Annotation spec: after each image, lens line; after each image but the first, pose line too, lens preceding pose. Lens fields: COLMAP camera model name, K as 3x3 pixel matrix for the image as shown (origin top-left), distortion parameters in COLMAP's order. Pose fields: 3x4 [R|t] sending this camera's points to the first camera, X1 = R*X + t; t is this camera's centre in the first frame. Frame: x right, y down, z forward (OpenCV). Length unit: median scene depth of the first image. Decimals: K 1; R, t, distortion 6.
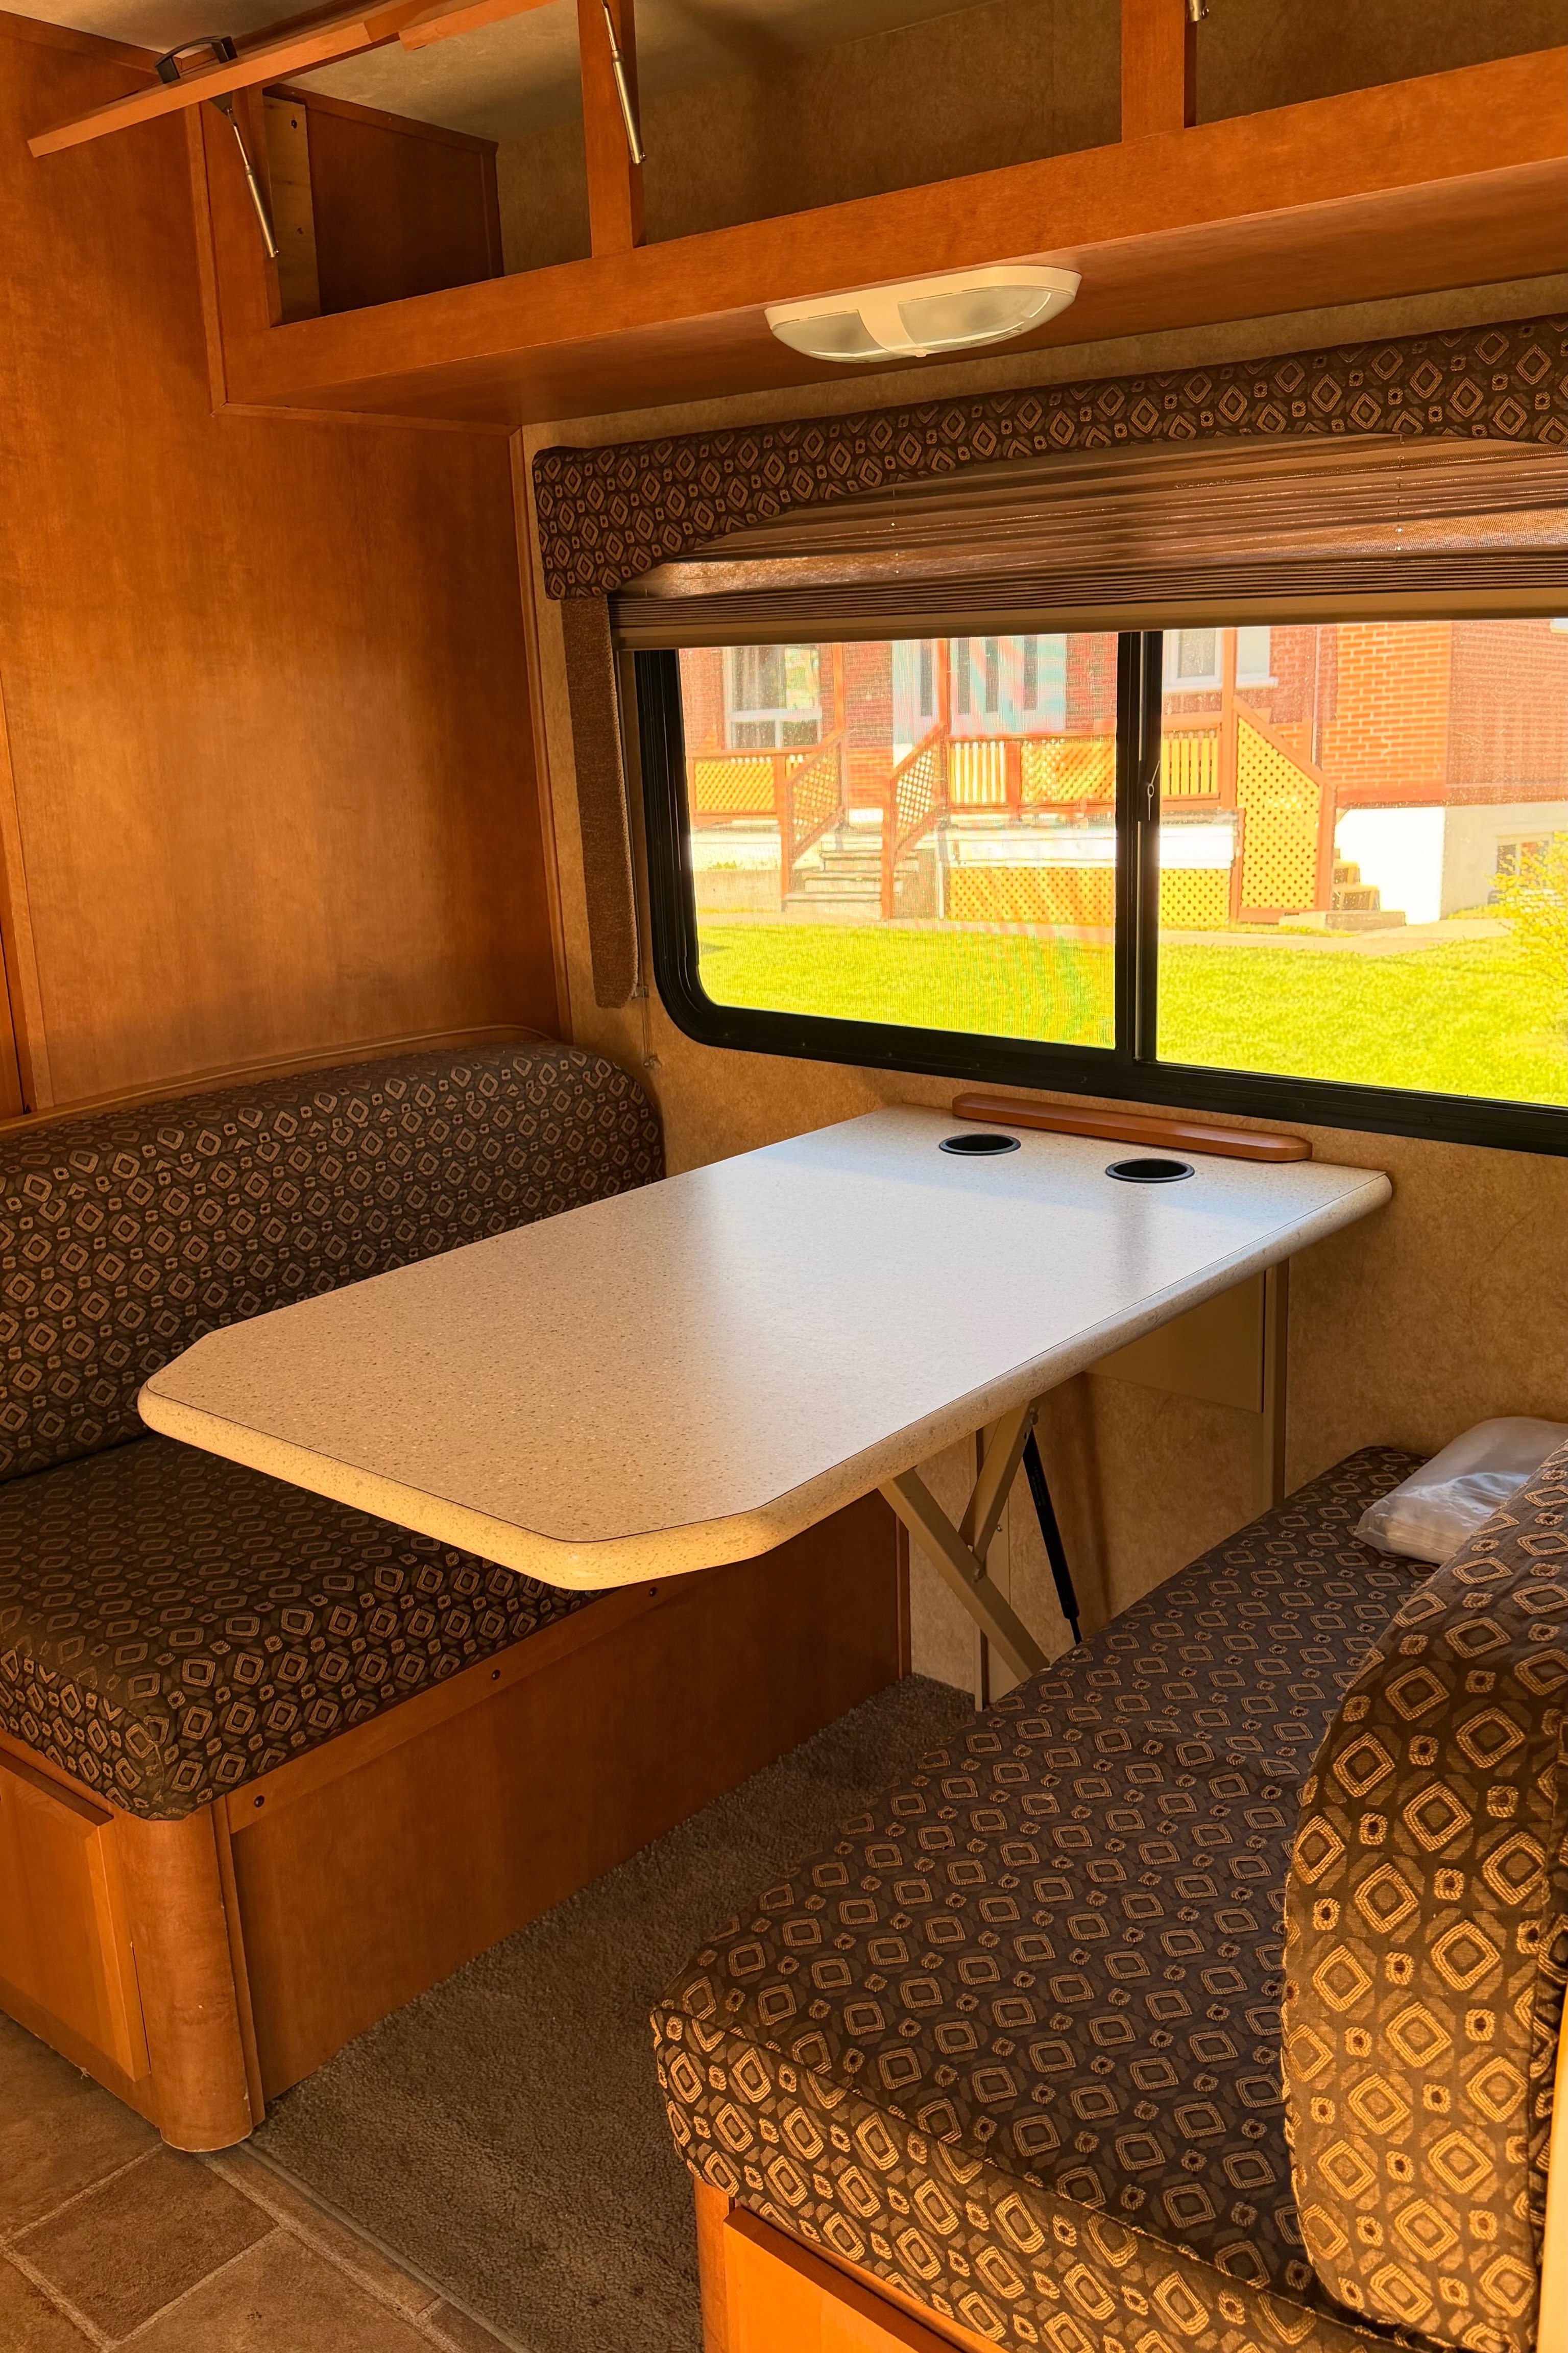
lens RADIAL K [[1975.0, 0, 784.0], [0, 1975.0, 1176.5], [0, 0, 1]] dist [0.015009, -0.007987]
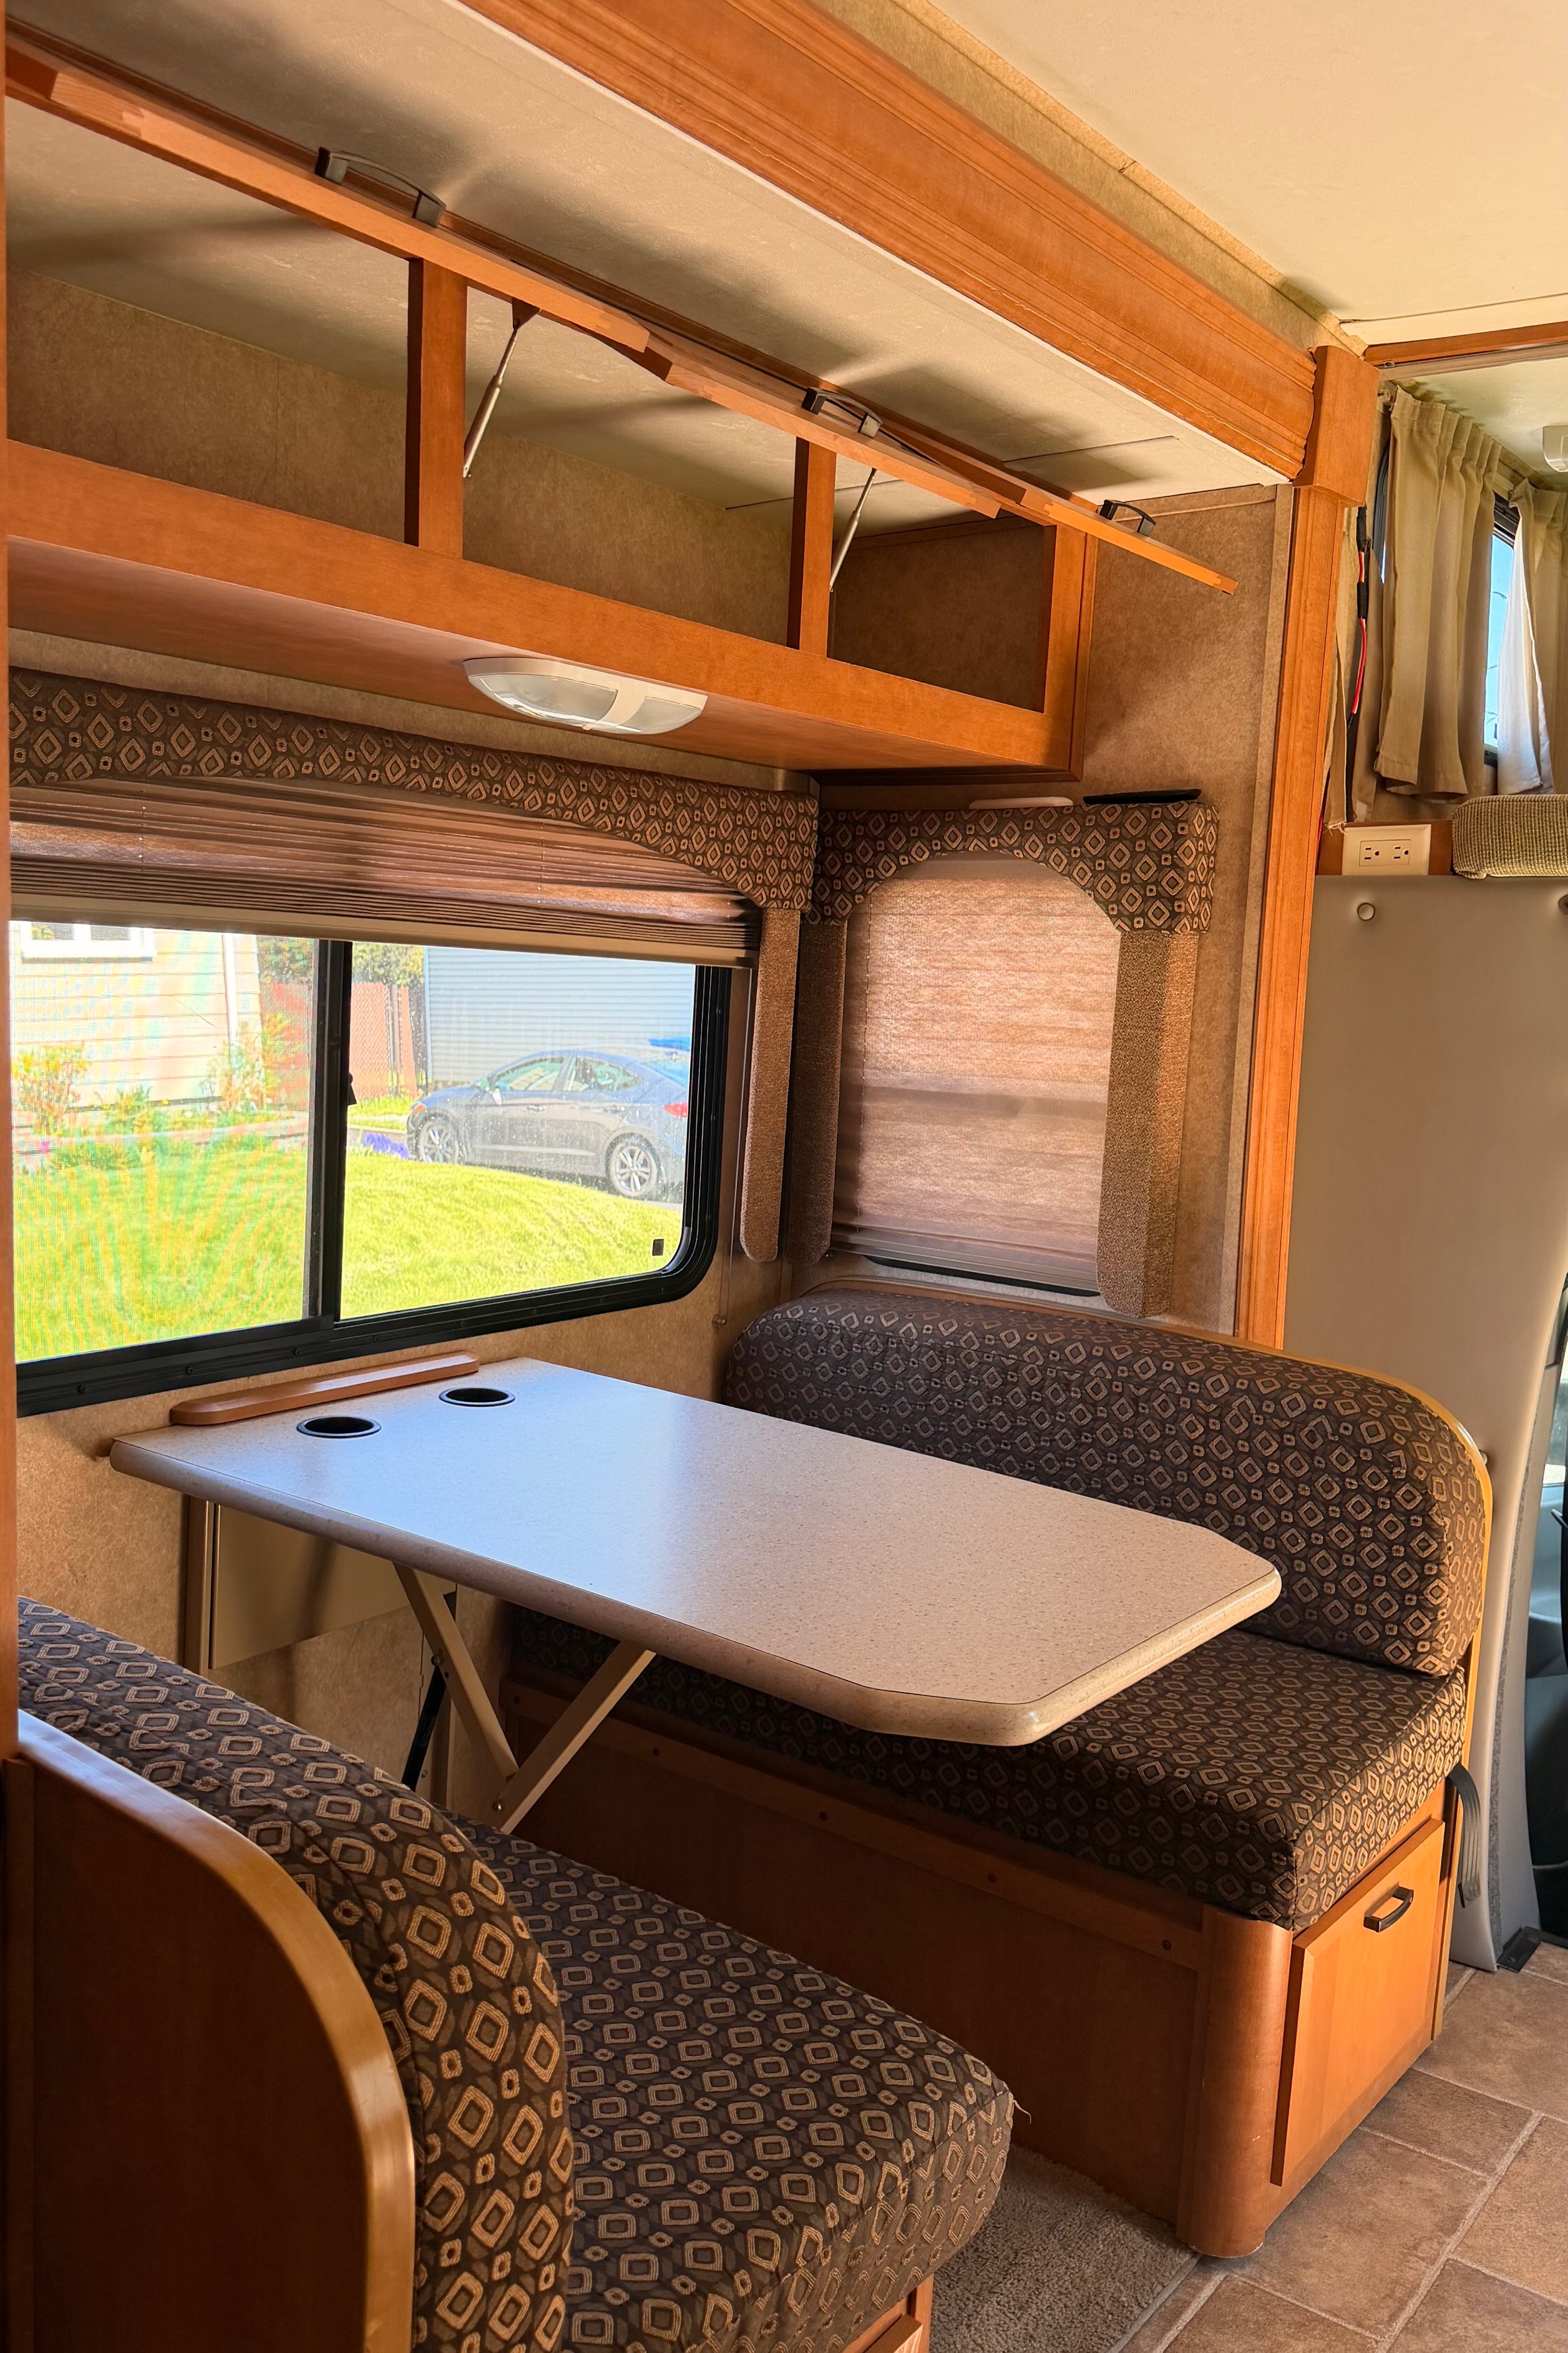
lens RADIAL K [[1975.0, 0, 784.0], [0, 1975.0, 1176.5], [0, 0, 1]] dist [0.015009, -0.007987]
pose [[-0.087733, -0.084179, 0.992581, -0.983667], [0.198104, 0.975046, 0.100202, -0.212060], [-0.976247, 0.205425, -0.068867, 0.876295]]
